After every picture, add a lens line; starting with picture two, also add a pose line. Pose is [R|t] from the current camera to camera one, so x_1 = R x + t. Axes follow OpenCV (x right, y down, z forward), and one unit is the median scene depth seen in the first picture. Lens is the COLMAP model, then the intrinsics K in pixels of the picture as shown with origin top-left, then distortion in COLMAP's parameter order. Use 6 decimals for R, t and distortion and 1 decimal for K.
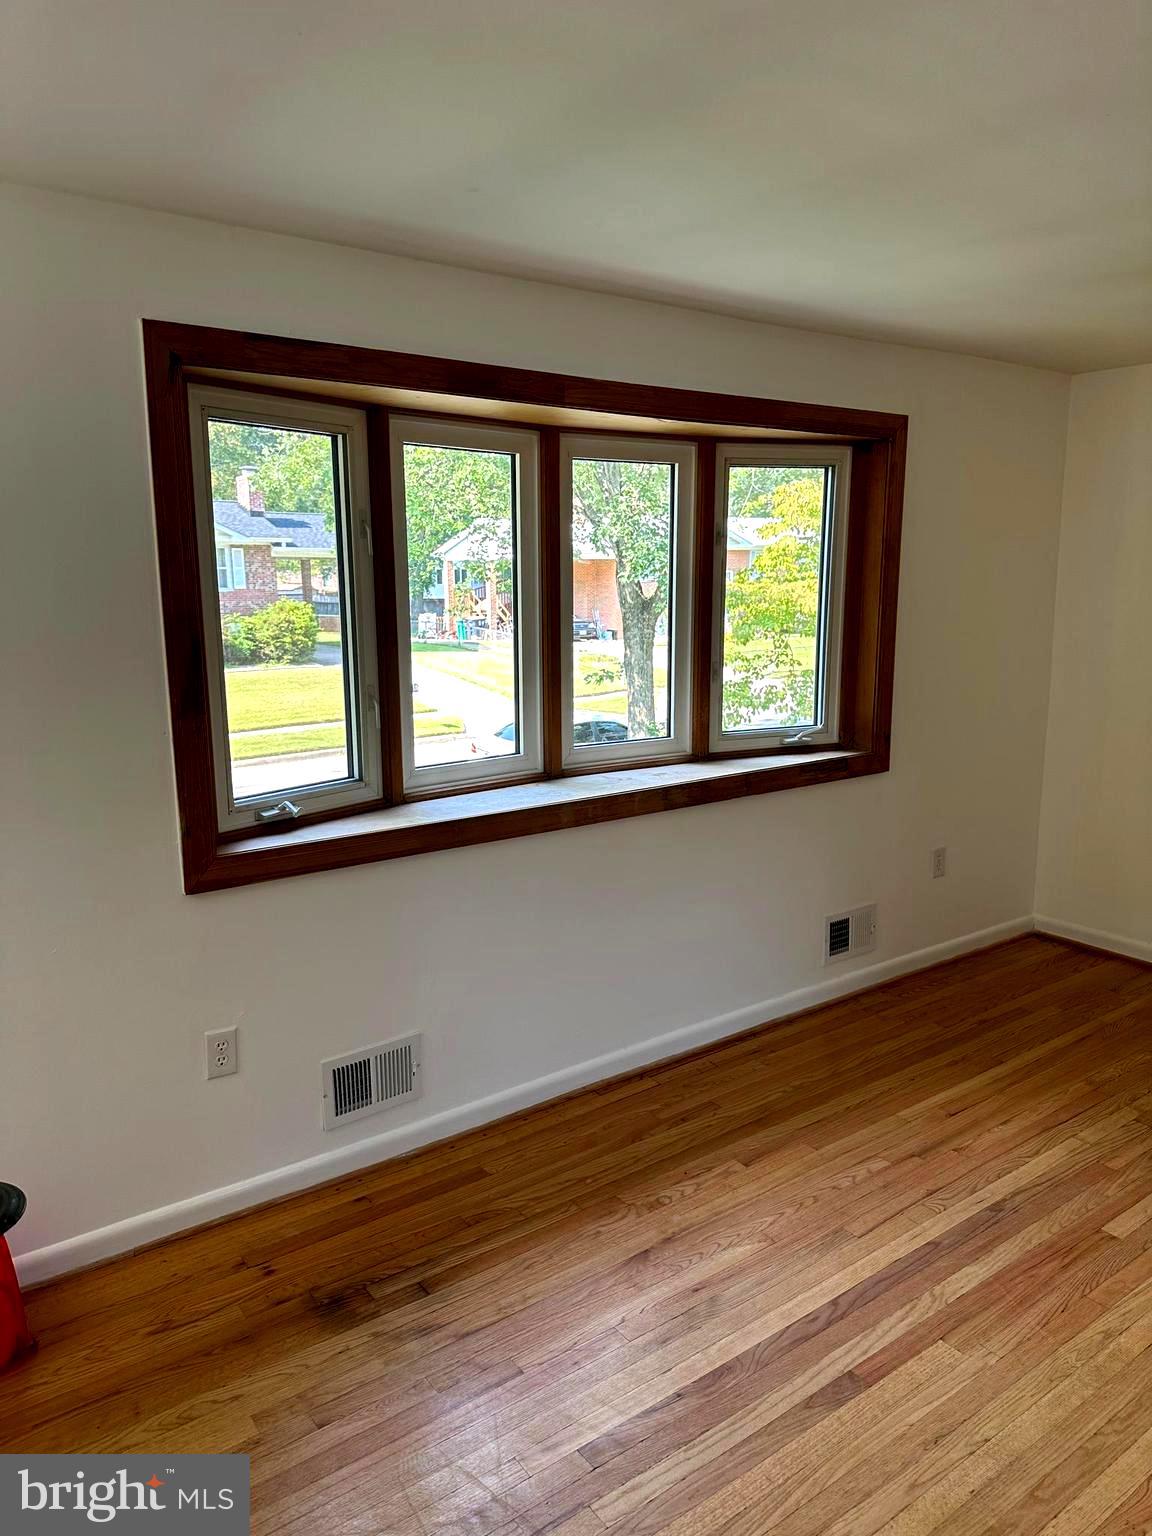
lens RADIAL K [[1089.9, 0, 580.3], [0, 1089.9, 770.3], [0, 0, 1]] dist [0.007209, -0.006561]
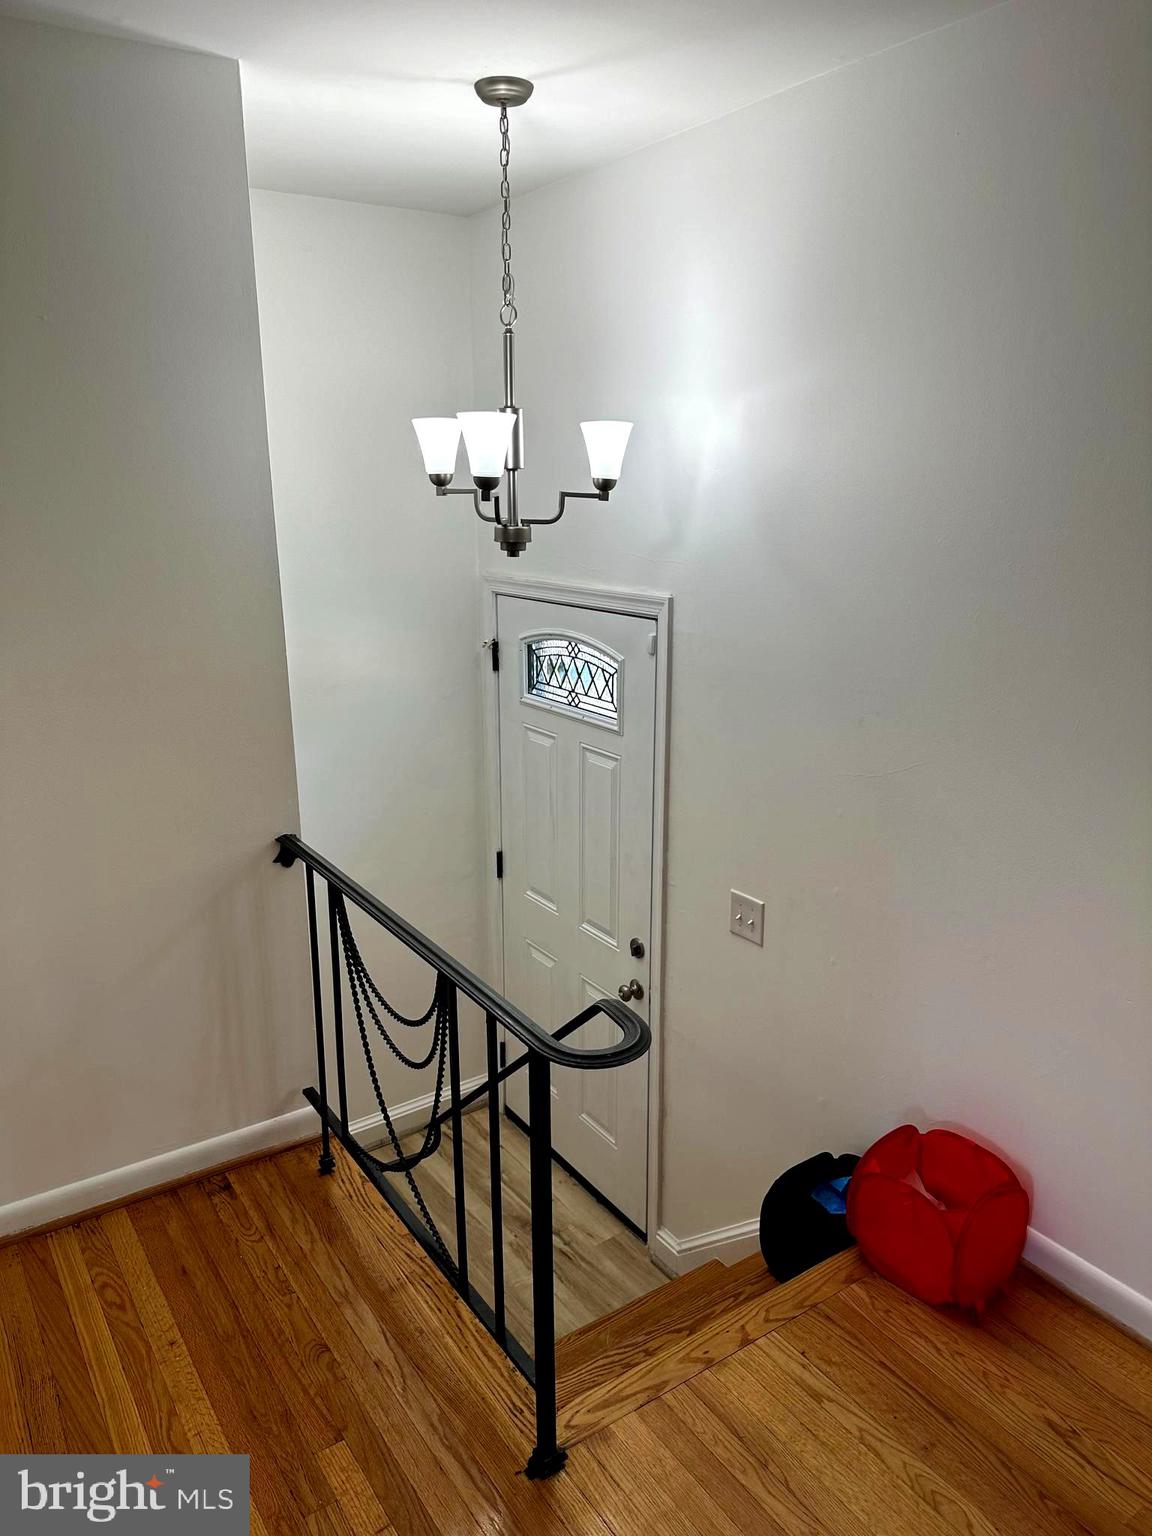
lens RADIAL K [[1089.9, 0, 569.2], [0, 1089.9, 775.5], [0, 0, 1]] dist [0.007209, -0.006561]
pose [[-0.049843, 0.266723, -0.962484, 0.245249], [-0.170605, 0.947244, 0.271335, -0.086429], [0.984078, 0.177728, -0.001709, 0.505701]]
